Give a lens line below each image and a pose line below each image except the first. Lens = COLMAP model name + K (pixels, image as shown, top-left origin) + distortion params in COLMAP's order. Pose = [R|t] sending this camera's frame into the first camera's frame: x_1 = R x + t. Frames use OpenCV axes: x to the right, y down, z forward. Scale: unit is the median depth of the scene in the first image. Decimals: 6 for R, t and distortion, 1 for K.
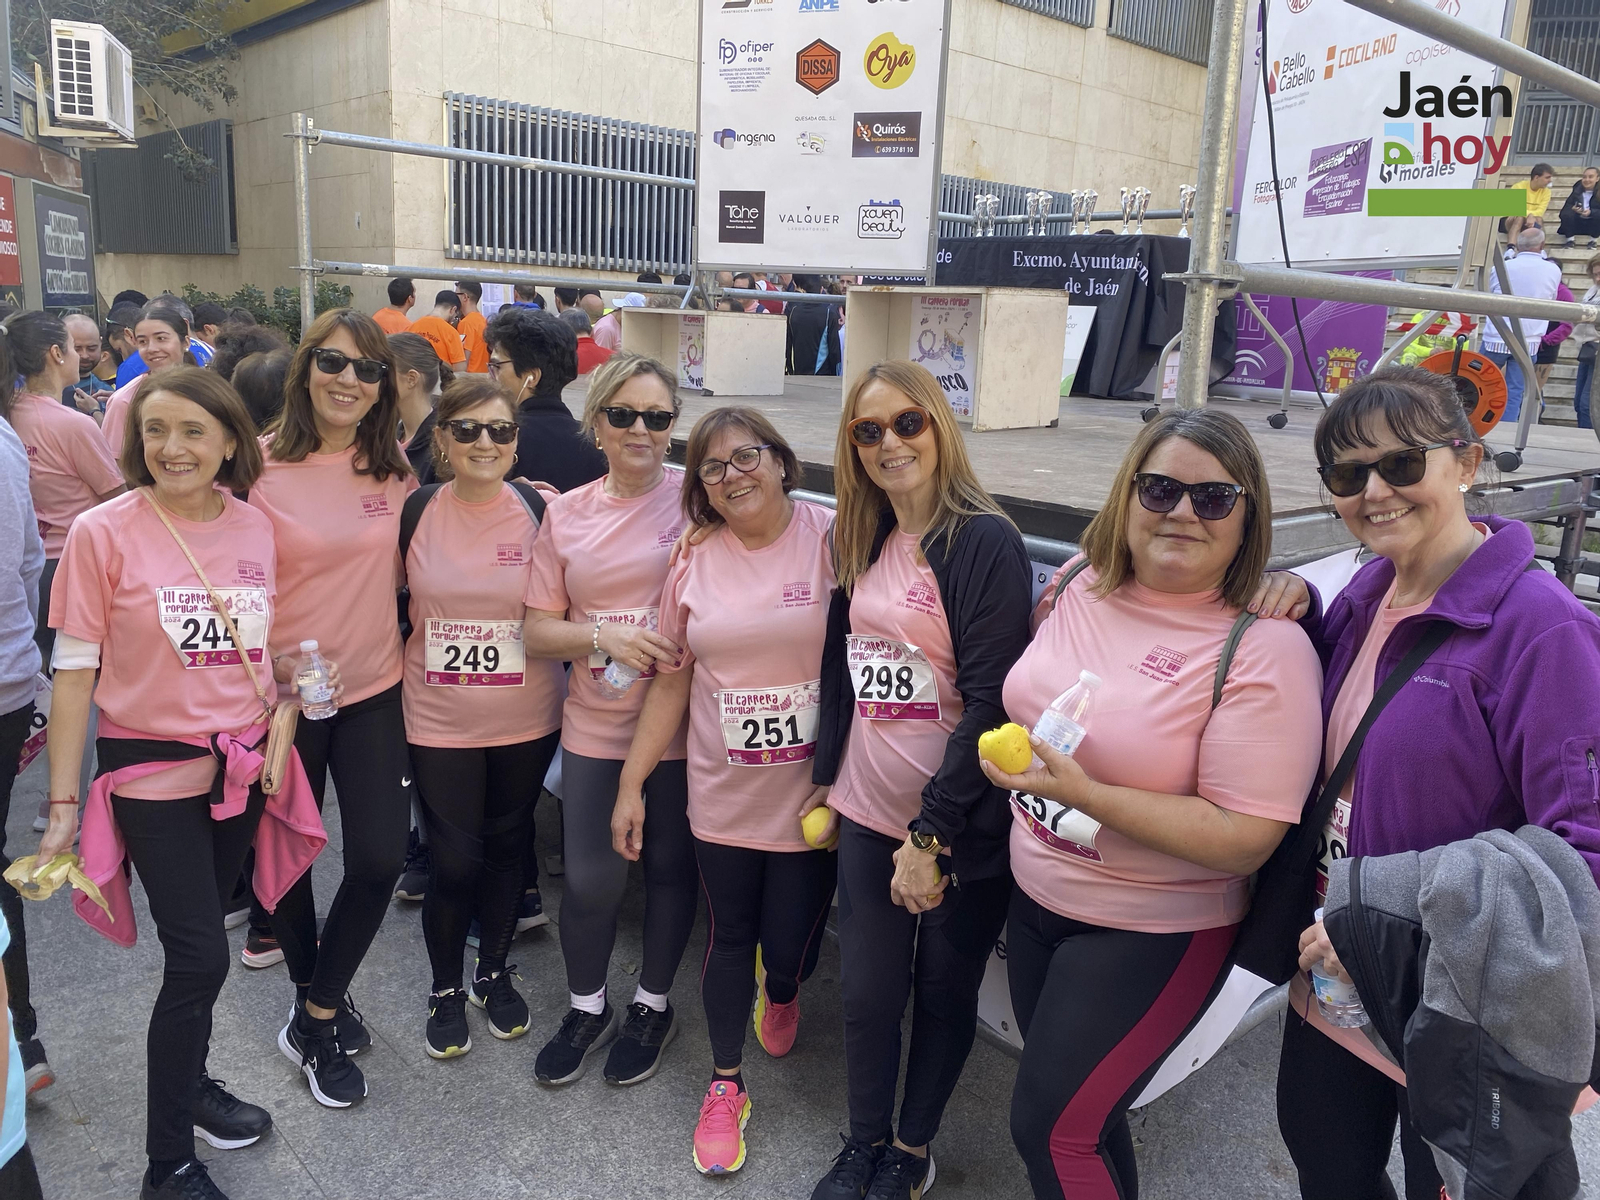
lens RADIAL K [[1236.6, 0, 798.7], [0, 1236.6, 588.4], [0, 0, 1]] dist [0.016963, -0.008506]
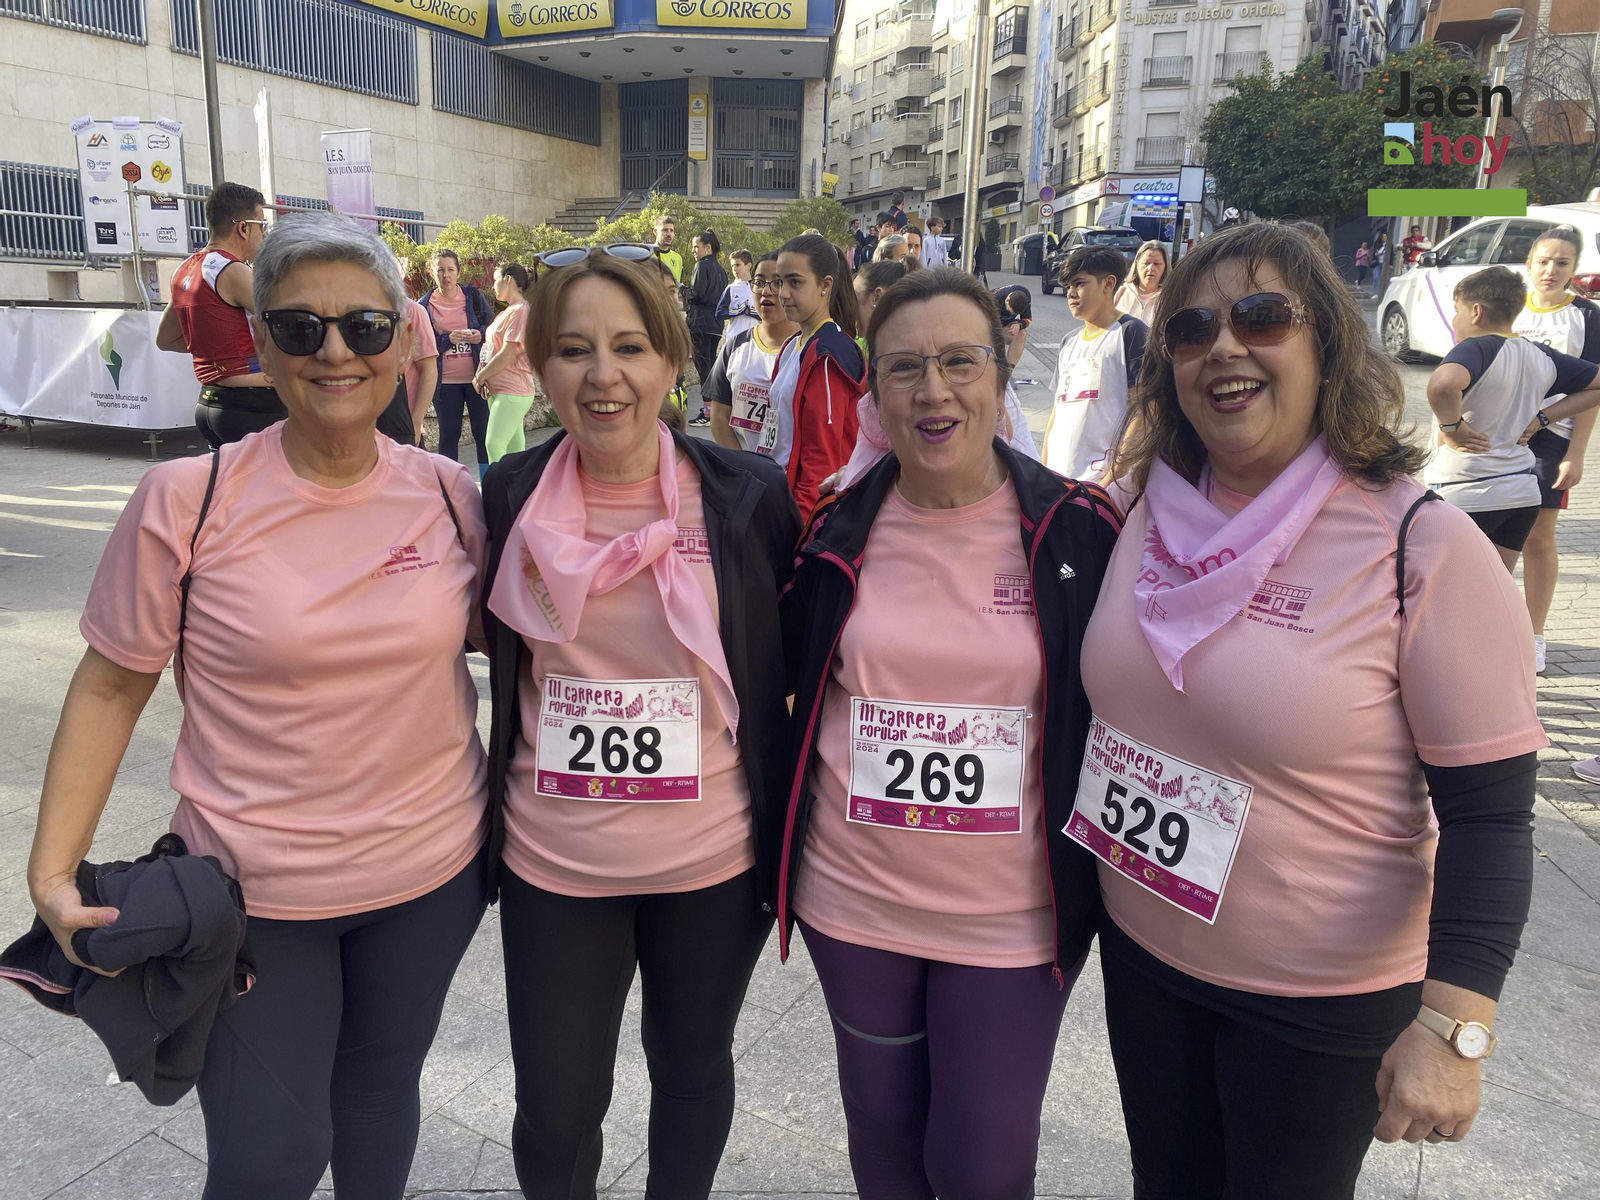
lens RADIAL K [[1236.6, 0, 790.4], [0, 1236.6, 593.4], [0, 0, 1]] dist [0.016963, -0.008506]
pose [[0.952091, -0.084994, 0.293765, 0.441756], [0.083192, 0.996359, 0.018649, 0.449110], [-0.294281, 0.006684, 0.955696, -1.647658]]
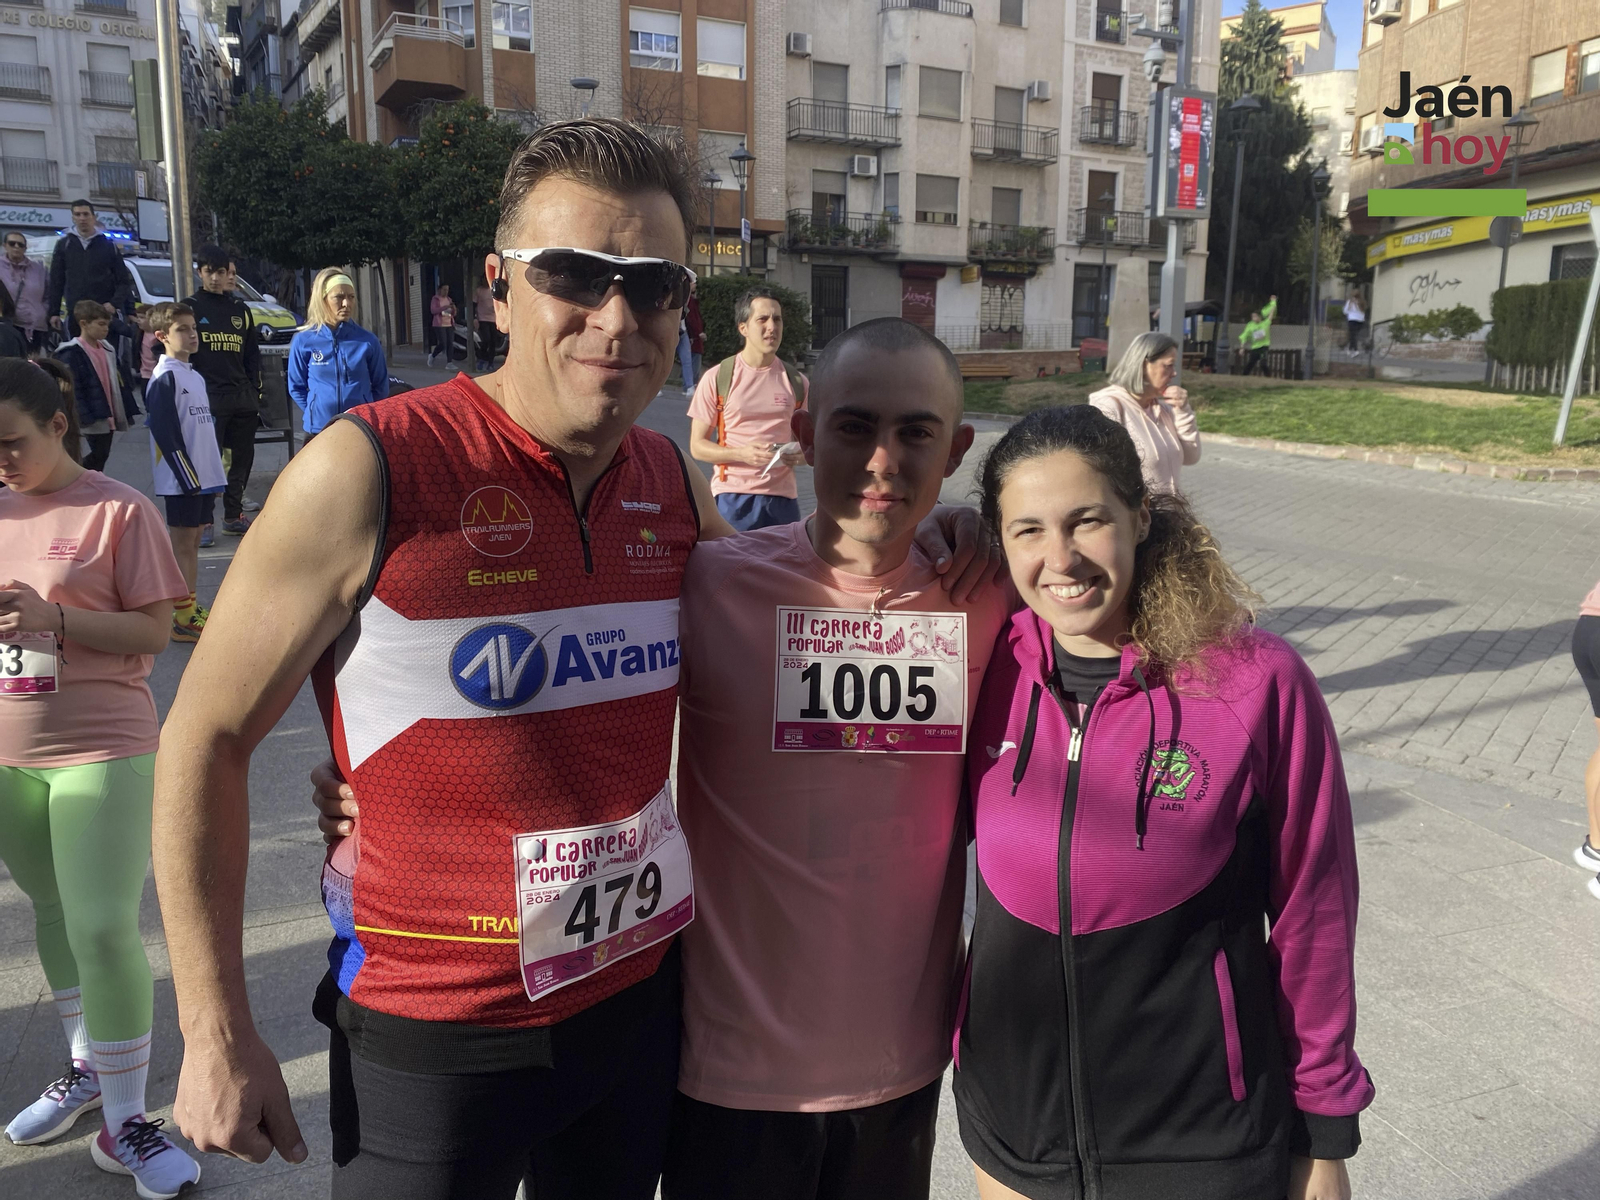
lens RADIAL K [[1236.6, 0, 787.9], [0, 1236.6, 597.5], [0, 0, 1]] dist [0.016963, -0.008506]
pose [[0.367844, -0.200059, 0.908112, 0.263888], [0.216144, 0.968229, 0.125751, 0.187956], [-0.904418, 0.150026, 0.399400, -0.722673]]
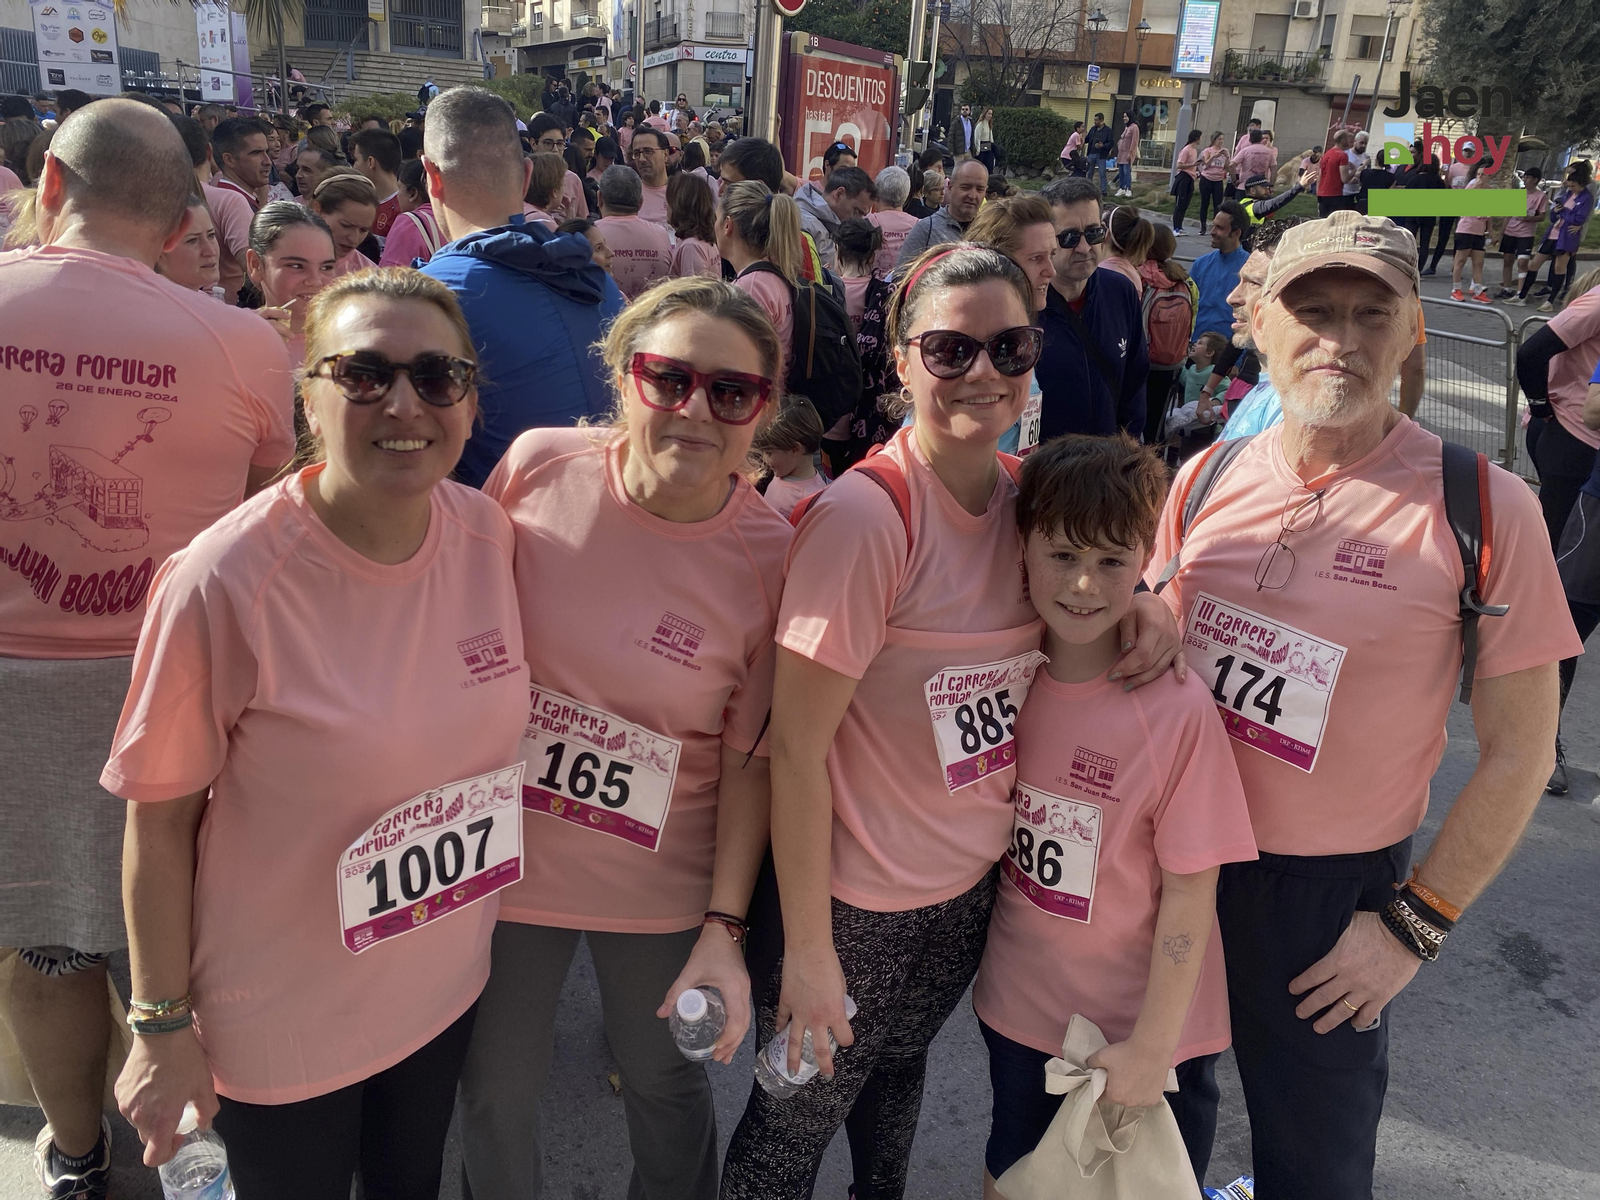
lens RADIAL K [[1236.6, 0, 802.3], [0, 1236.6, 584.5], [0, 0, 1]] dist [0.016963, -0.008506]
pose [[0.791197, -0.184043, 0.583211, -0.682360], [0.110546, 0.980974, 0.159595, 0.757713], [-0.601487, -0.061800, 0.796488, -3.078217]]
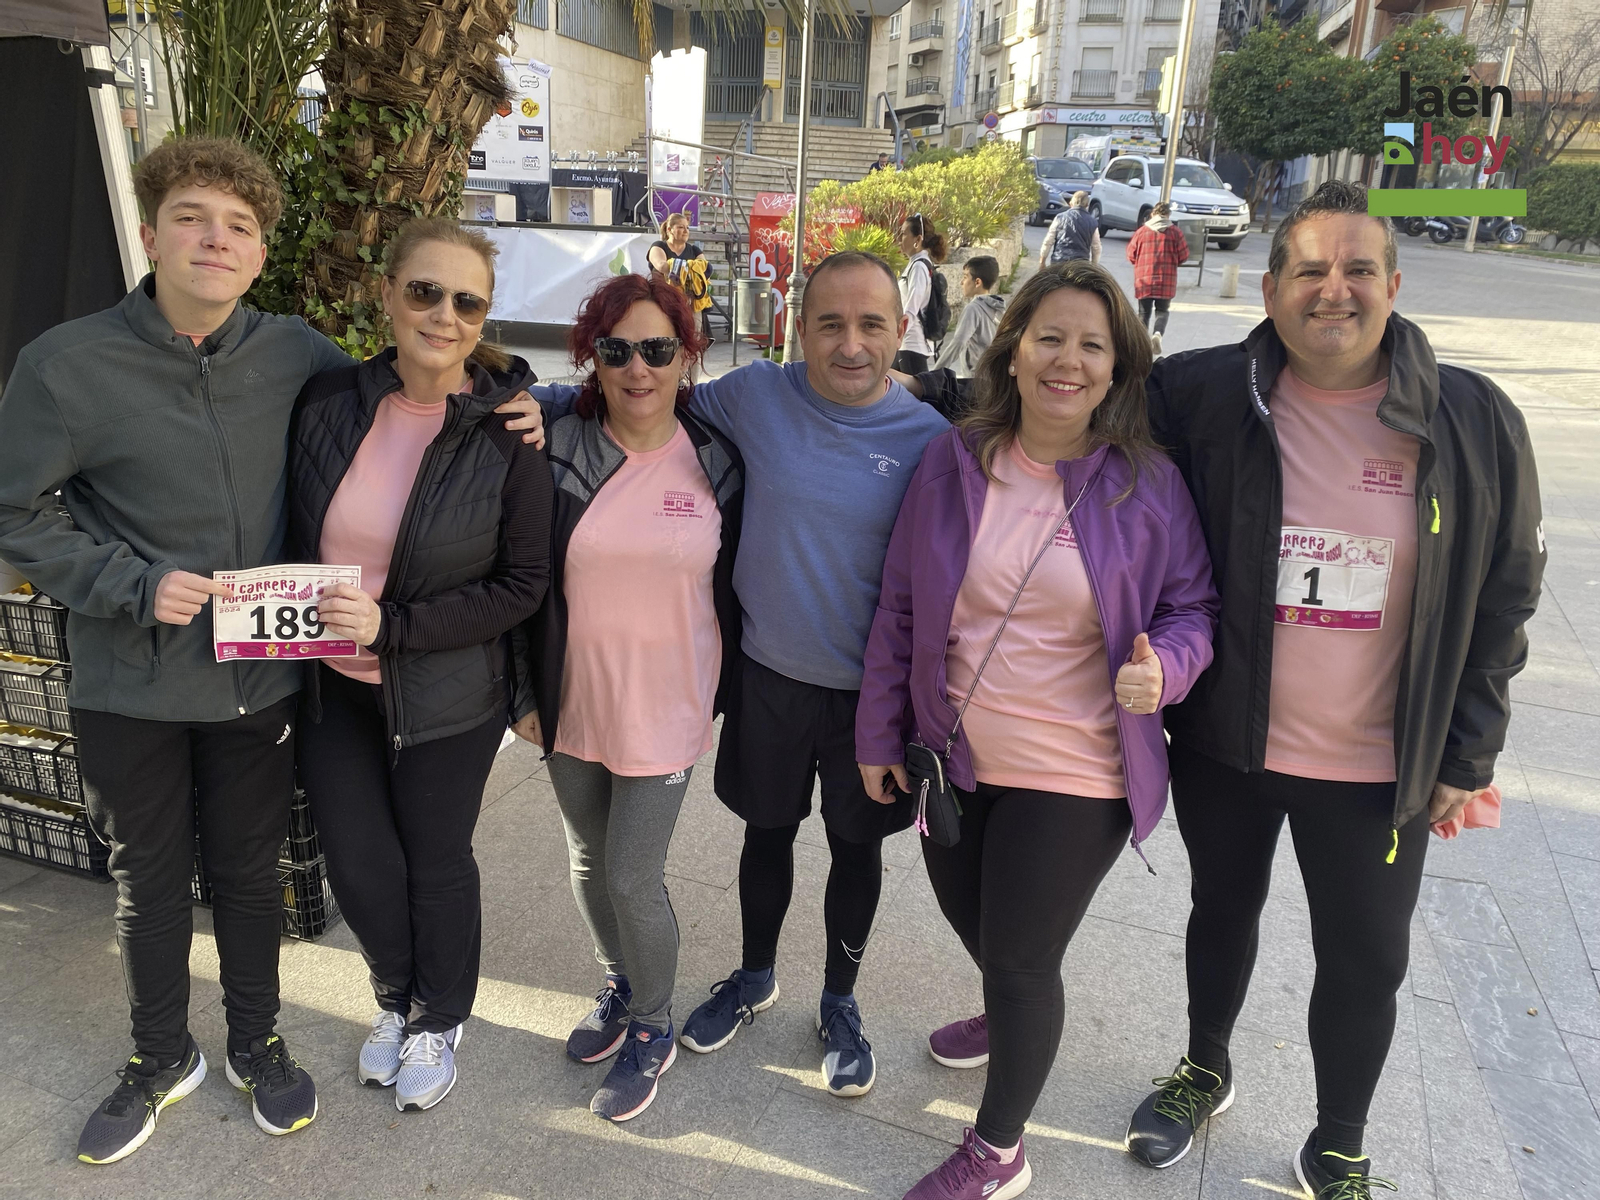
lens RADIAL K [[1236.6, 0, 799.5], [0, 1236.6, 592.0], [0, 0, 1]] dist [0.016963, -0.008506]
pose [[0.898205, -0.123678, 0.421819, -0.678206], [0.091065, 0.991139, 0.096694, 0.443819], [-0.430040, -0.048439, 0.901509, -1.817228]]
